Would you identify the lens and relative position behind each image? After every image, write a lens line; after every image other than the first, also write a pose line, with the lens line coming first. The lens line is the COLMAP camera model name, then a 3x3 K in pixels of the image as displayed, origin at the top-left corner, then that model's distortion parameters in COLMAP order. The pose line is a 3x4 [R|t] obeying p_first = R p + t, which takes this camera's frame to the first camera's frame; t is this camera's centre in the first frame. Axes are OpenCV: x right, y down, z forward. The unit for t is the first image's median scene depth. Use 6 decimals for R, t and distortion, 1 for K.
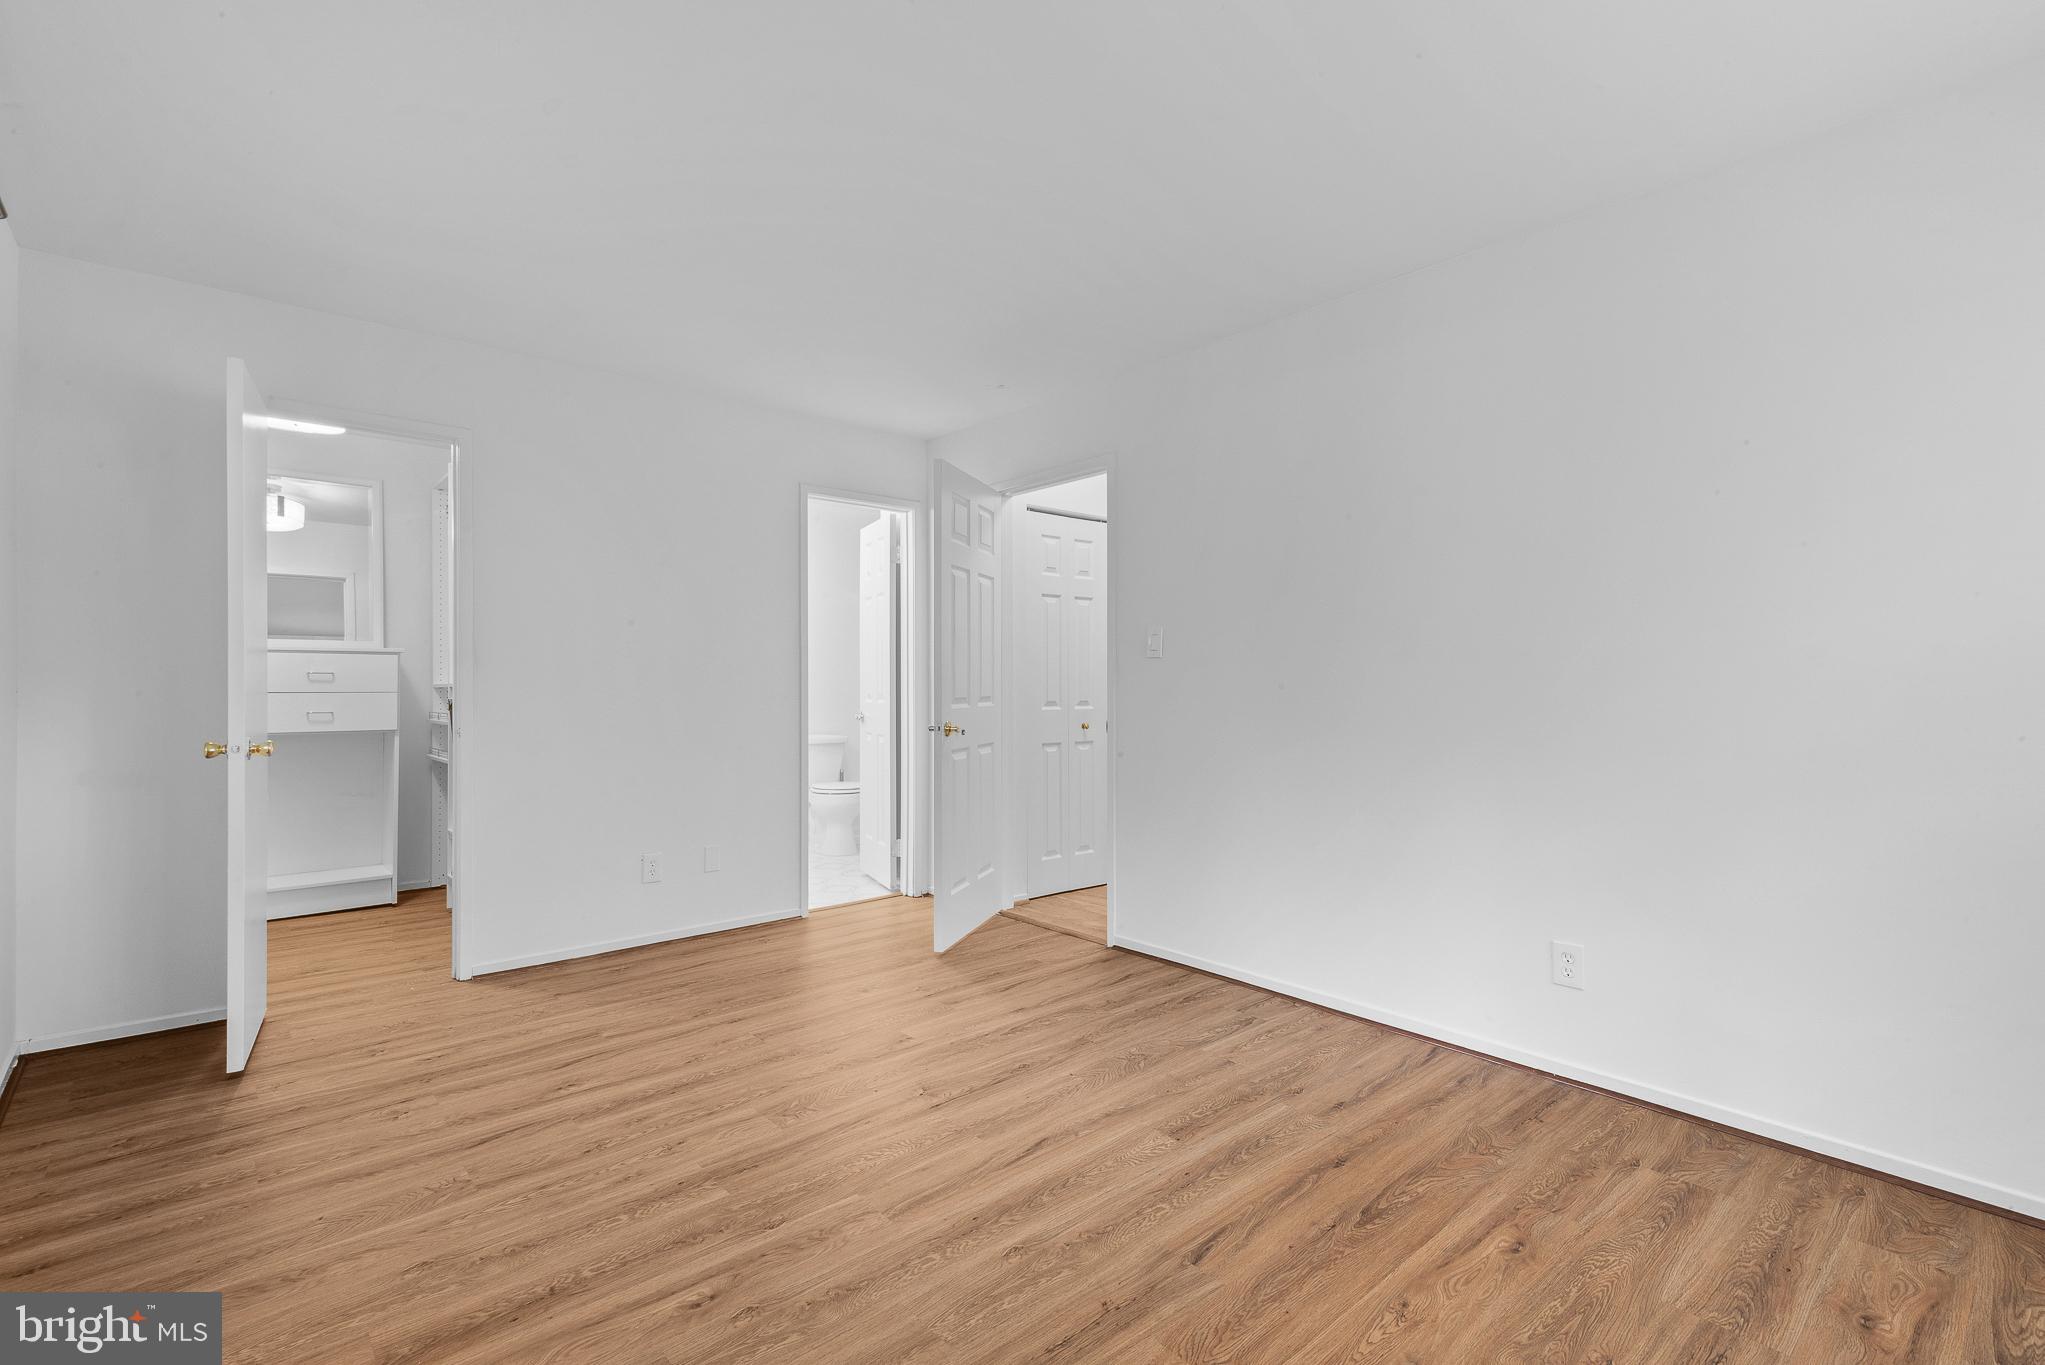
lens RADIAL K [[927.2, 0, 1014.8], [0, 927.2, 671.8], [0, 0, 1]] dist [0.030998, -0.012227]
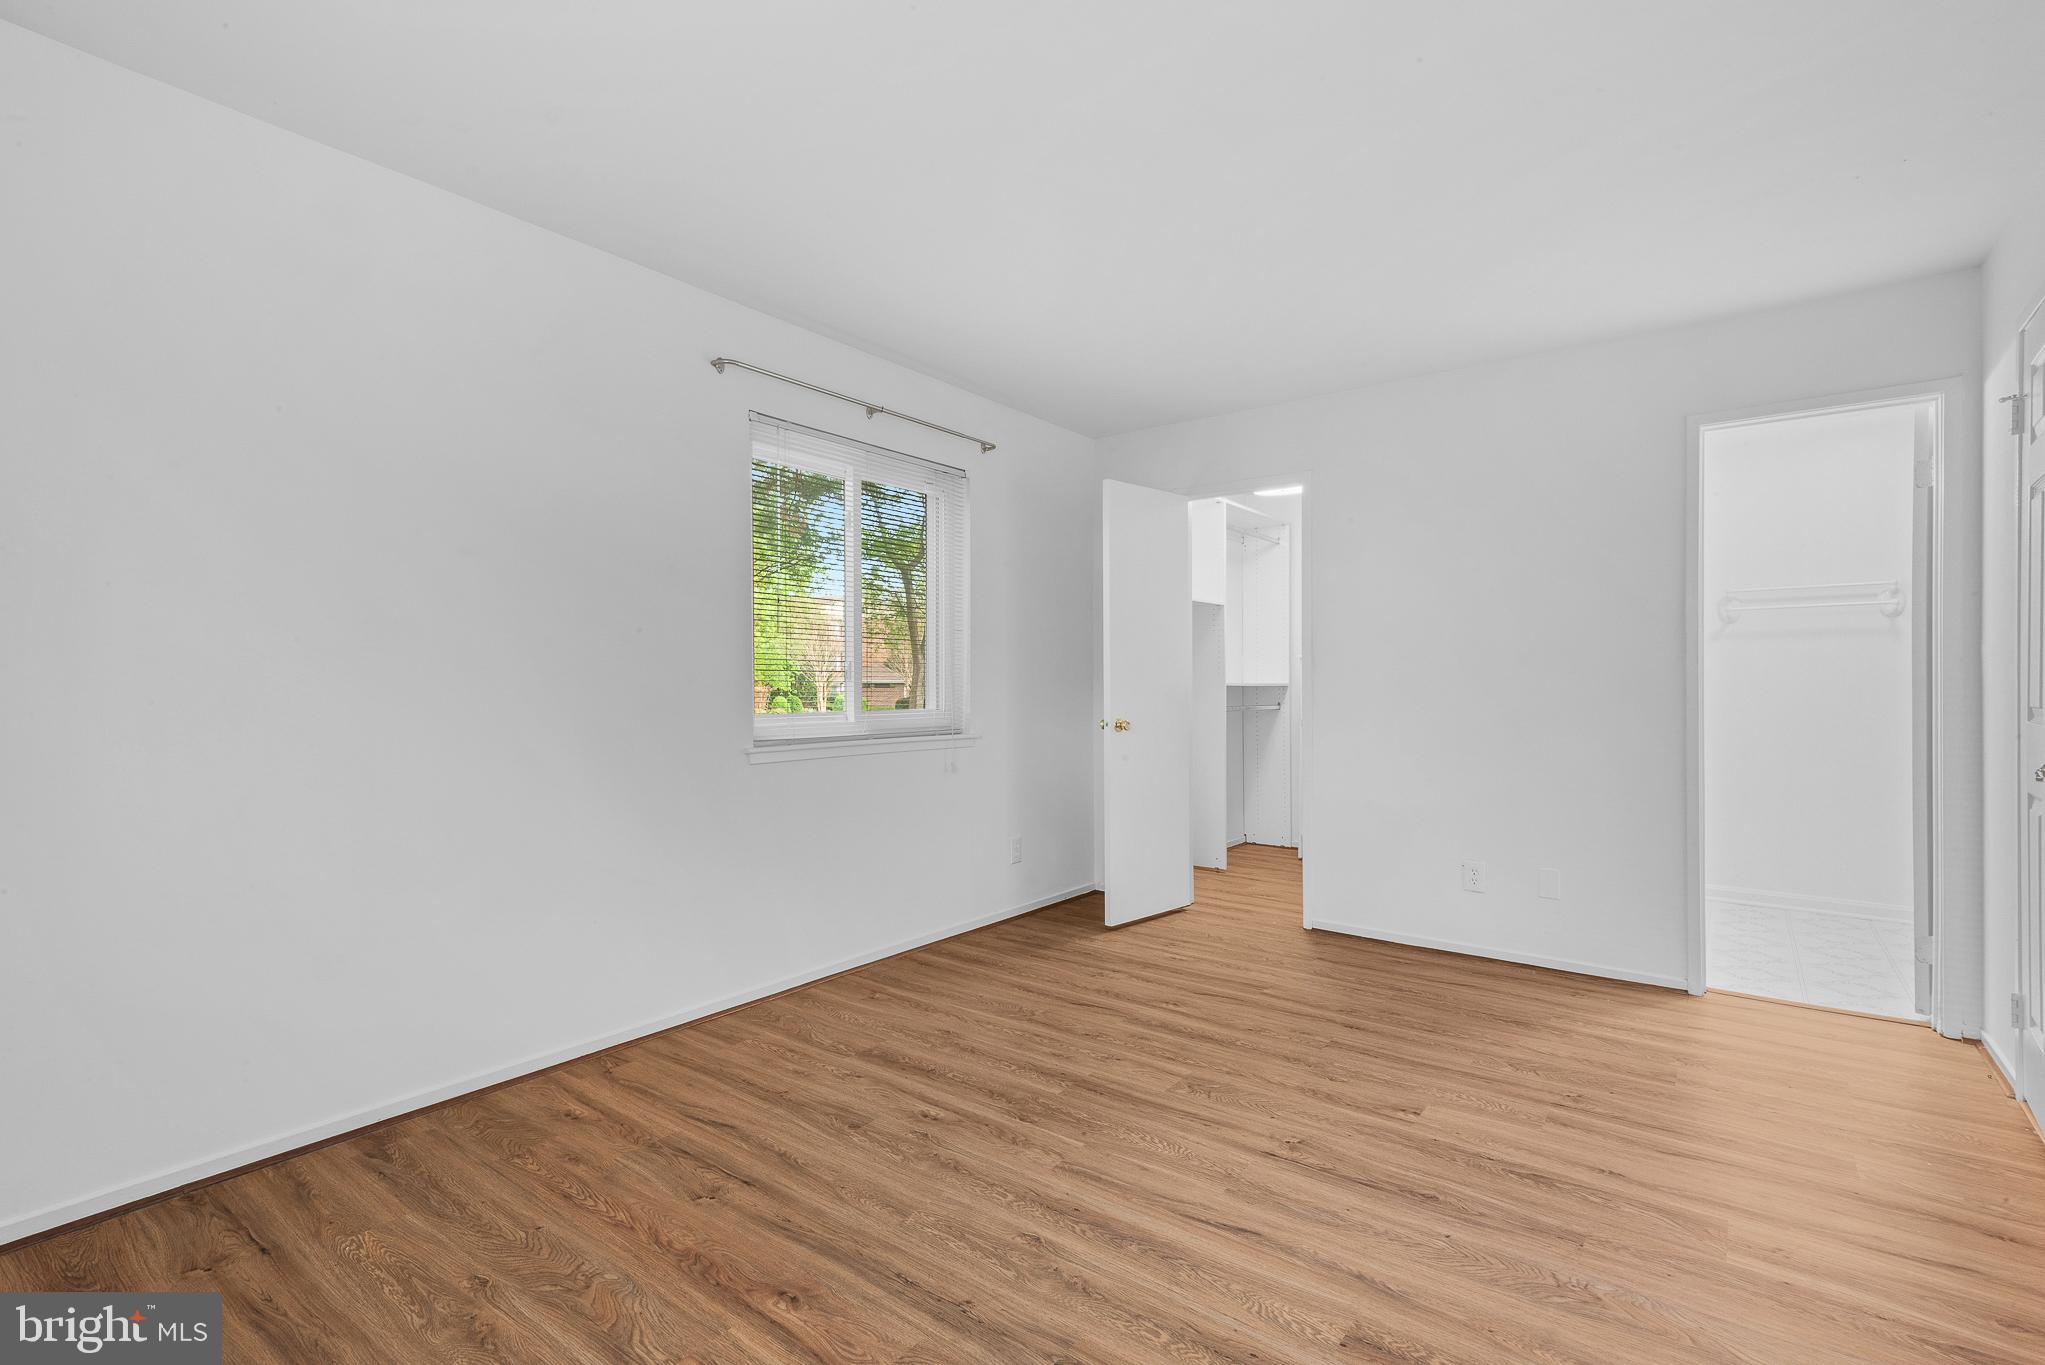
lens RADIAL K [[927.2, 0, 1023.2], [0, 927.2, 679.1], [0, 0, 1]] dist [0.030998, -0.012227]
pose [[0.208211, -0.004136, -0.978075, 0.657647], [0.012710, 0.999918, -0.001522, 0.007313], [0.978001, -0.012114, 0.208246, 0.518018]]
